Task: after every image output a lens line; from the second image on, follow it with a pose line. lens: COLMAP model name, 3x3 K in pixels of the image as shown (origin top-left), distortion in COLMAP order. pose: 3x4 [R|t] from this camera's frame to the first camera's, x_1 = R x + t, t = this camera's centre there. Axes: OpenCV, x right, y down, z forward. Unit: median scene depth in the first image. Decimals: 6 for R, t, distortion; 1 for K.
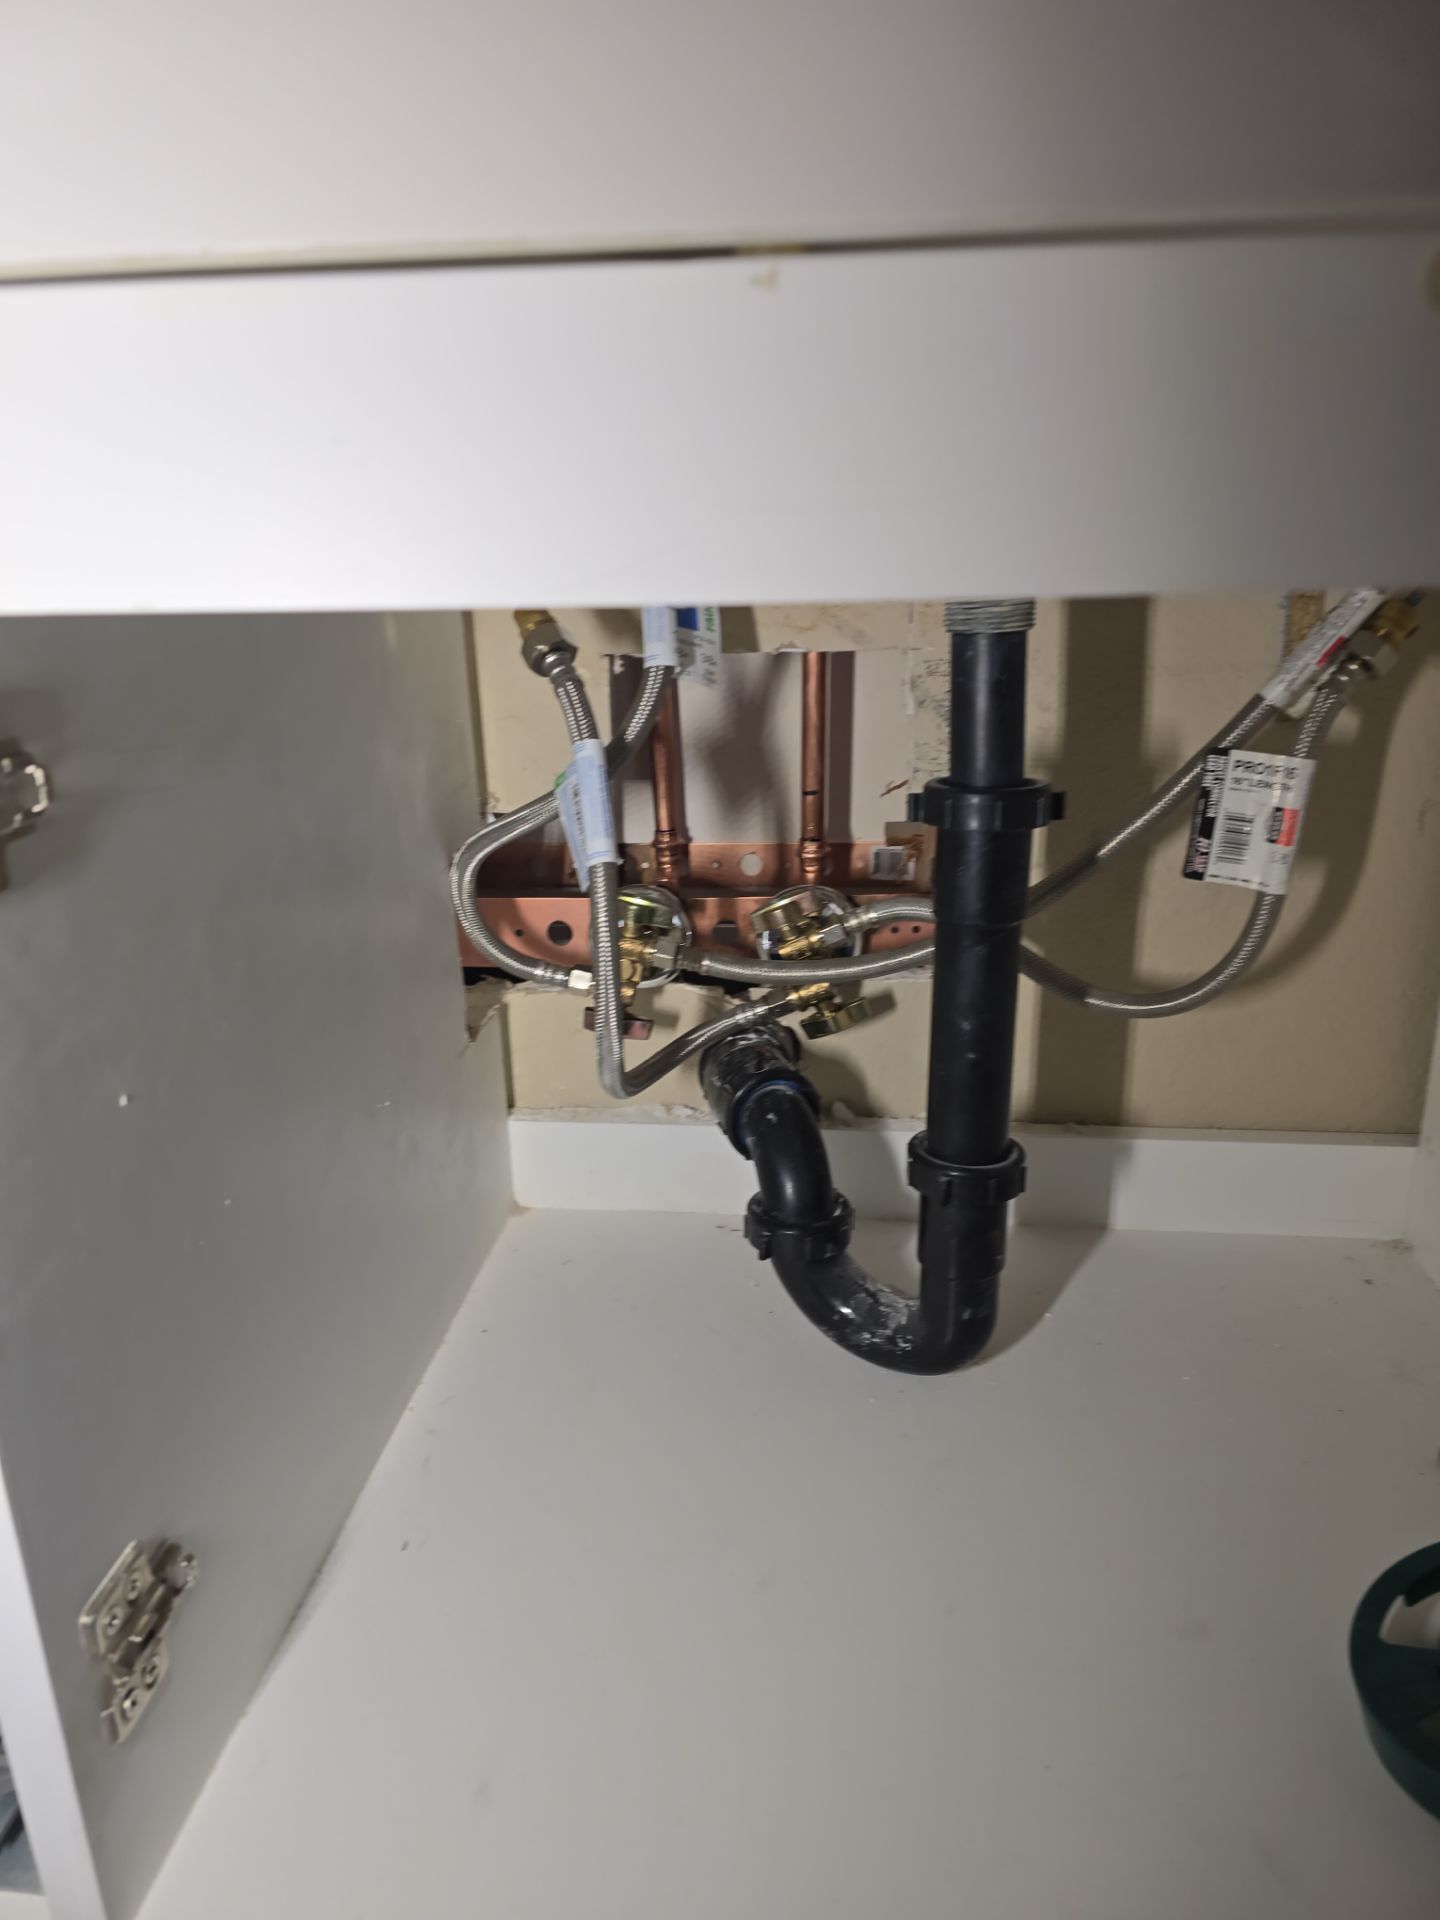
lens RADIAL K [[1313.7, 0, 730.6], [0, 1313.7, 962.3], [0, 0, 1]] dist [0.065426, -0.079746]
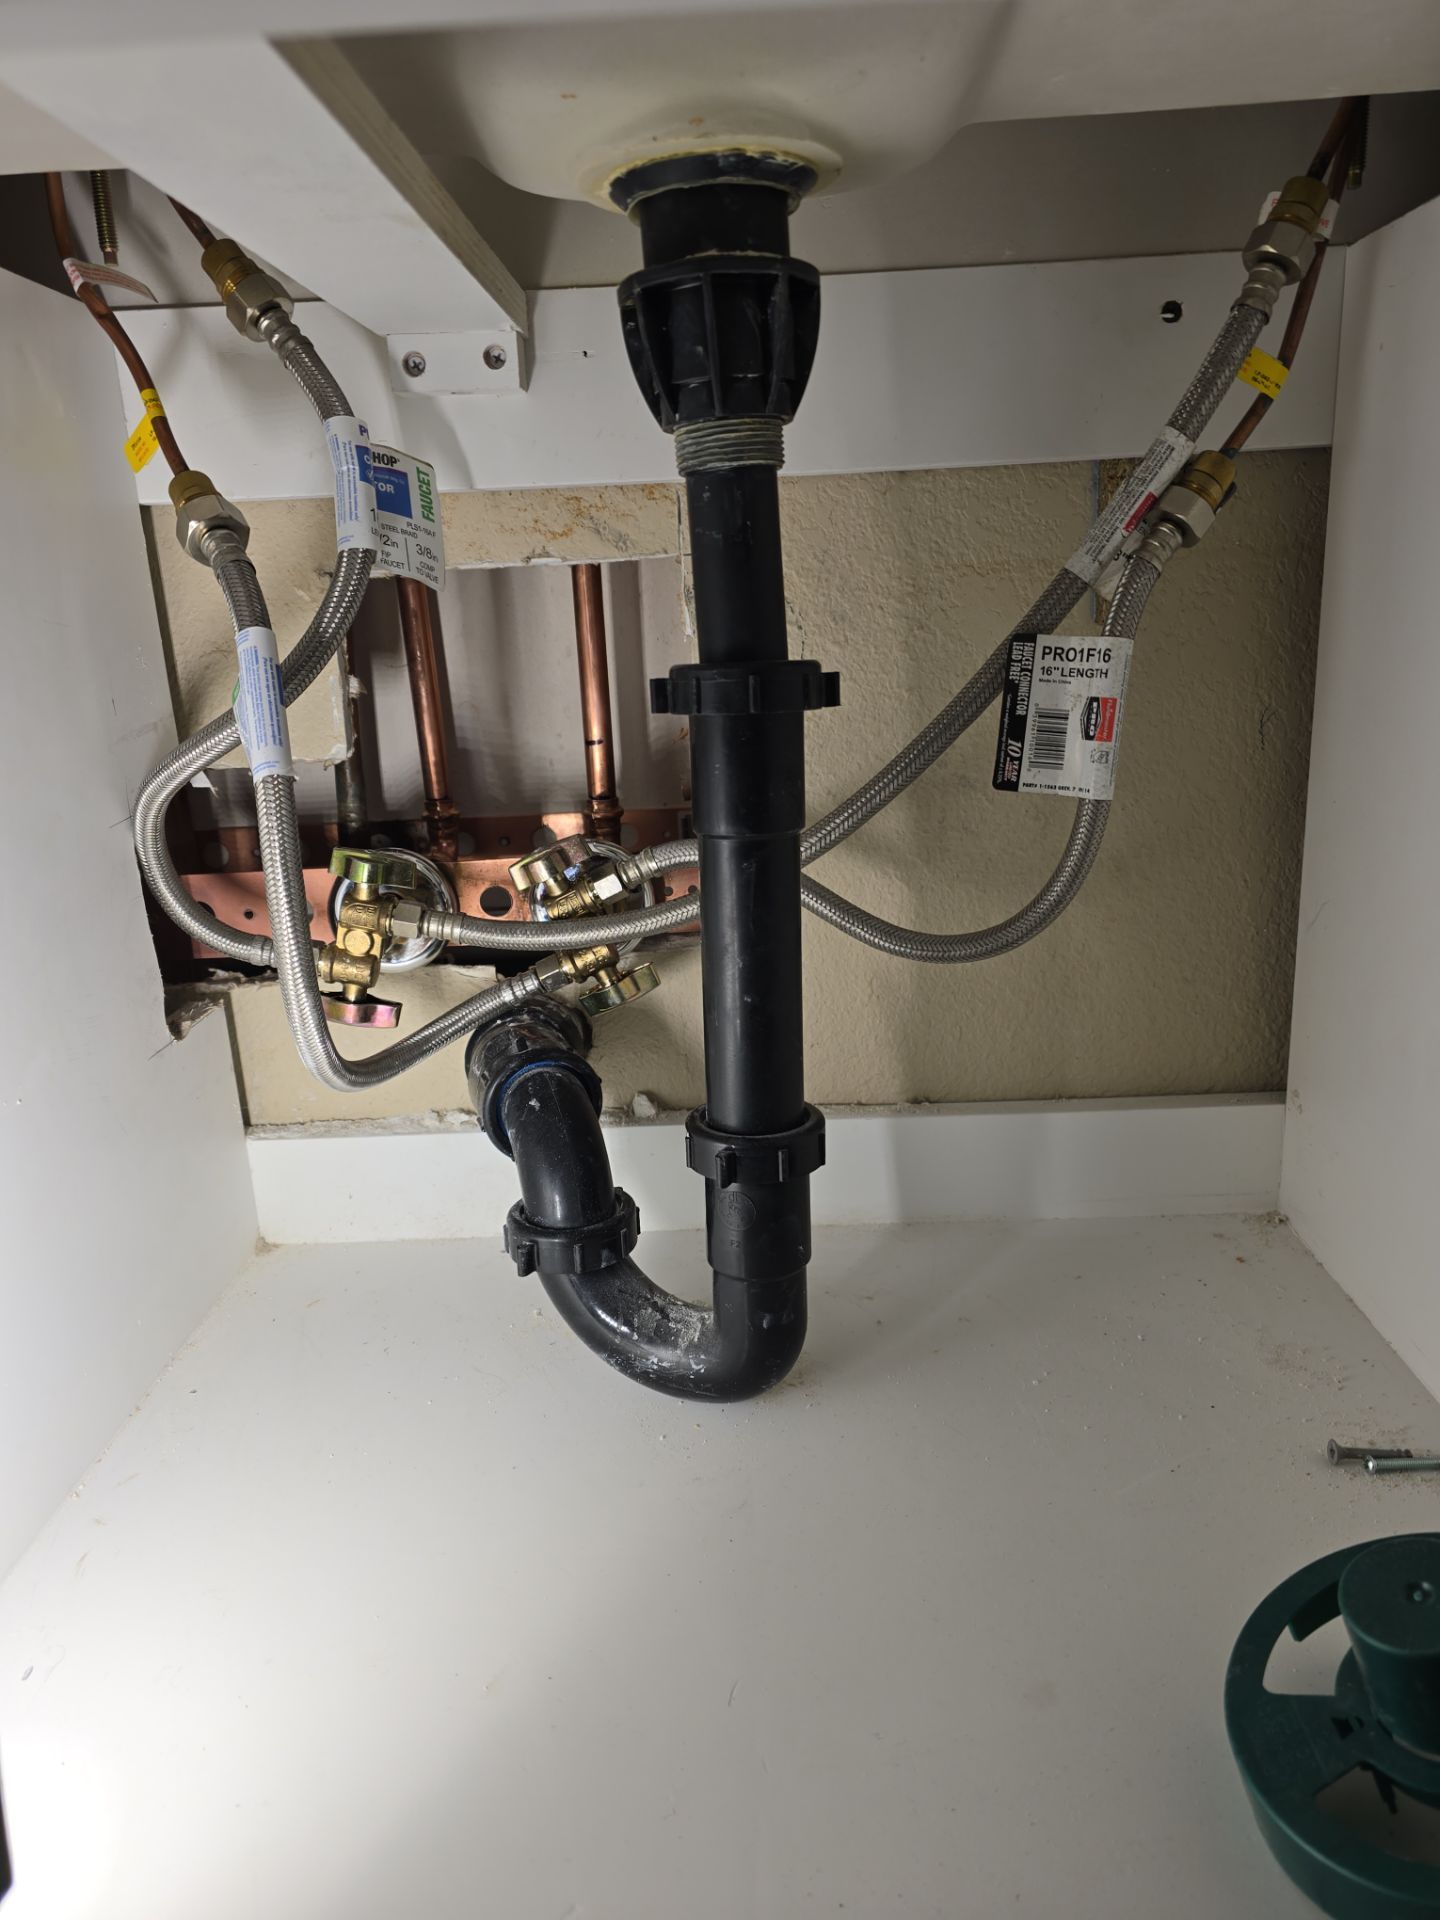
lens RADIAL K [[1299.1, 0, 755.7], [0, 1299.1, 963.7], [0, 0, 1]] dist [0.059452, -0.074249]
pose [[0.995635, -0.045166, 0.081682, 0.109687], [0.049592, 0.997363, -0.052992, 0.082546], [-0.079073, 0.056812, 0.995249, 0.172085]]
